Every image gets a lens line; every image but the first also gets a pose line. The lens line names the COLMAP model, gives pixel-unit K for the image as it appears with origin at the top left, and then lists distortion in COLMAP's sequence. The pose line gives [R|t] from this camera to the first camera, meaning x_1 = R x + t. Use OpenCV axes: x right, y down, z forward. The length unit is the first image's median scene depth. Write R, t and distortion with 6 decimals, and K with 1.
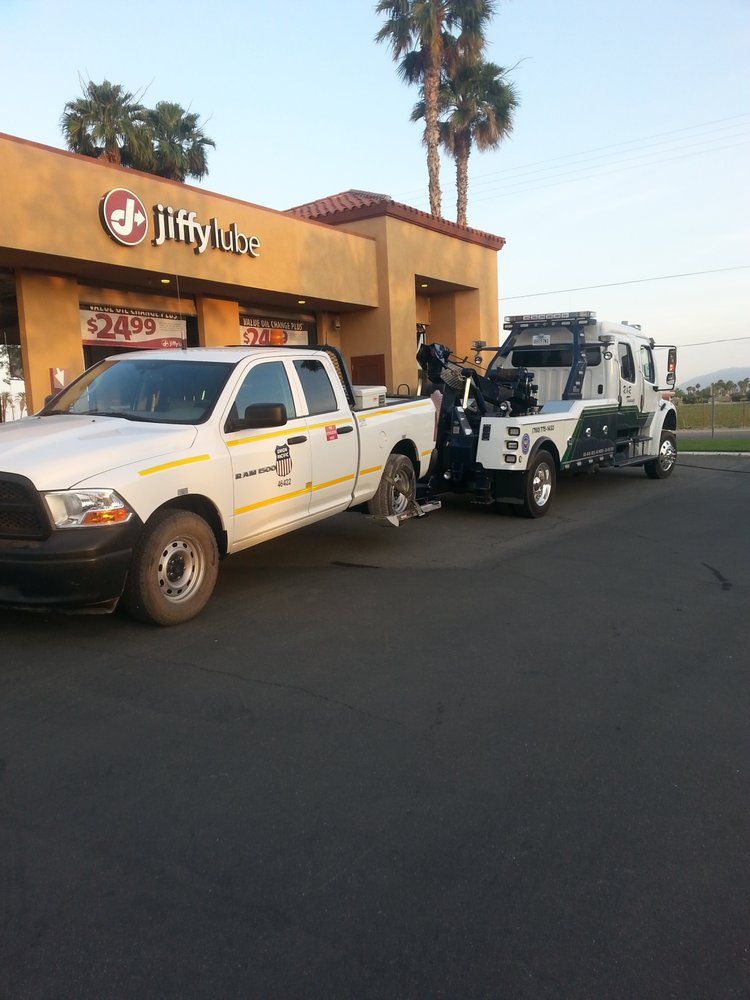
lens RADIAL K [[841.7, 0, 386.8], [0, 841.7, 506.7], [0, 0, 1]] dist [0.113760, -0.190980]
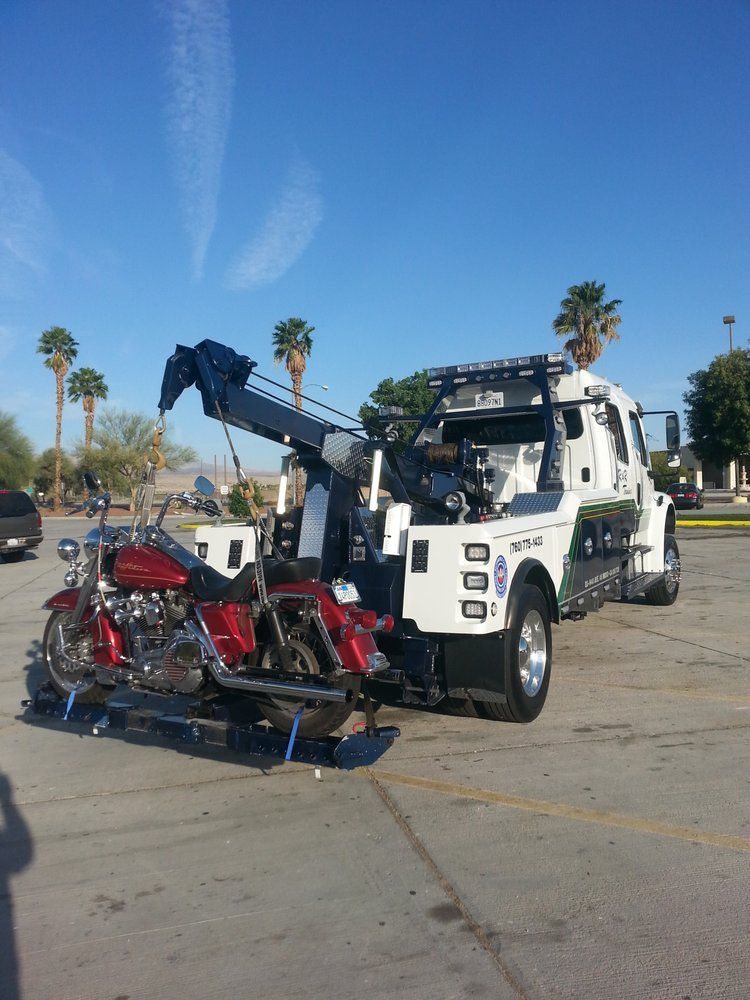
lens RADIAL K [[841.7, 0, 386.8], [0, 841.7, 506.7], [0, 0, 1]] dist [0.113760, -0.190980]
pose [[0.993331, -0.042622, 0.107134, 0.046206], [0.056387, 0.990048, -0.128938, -0.053186], [-0.100573, 0.134119, 0.985848, 0.502458]]
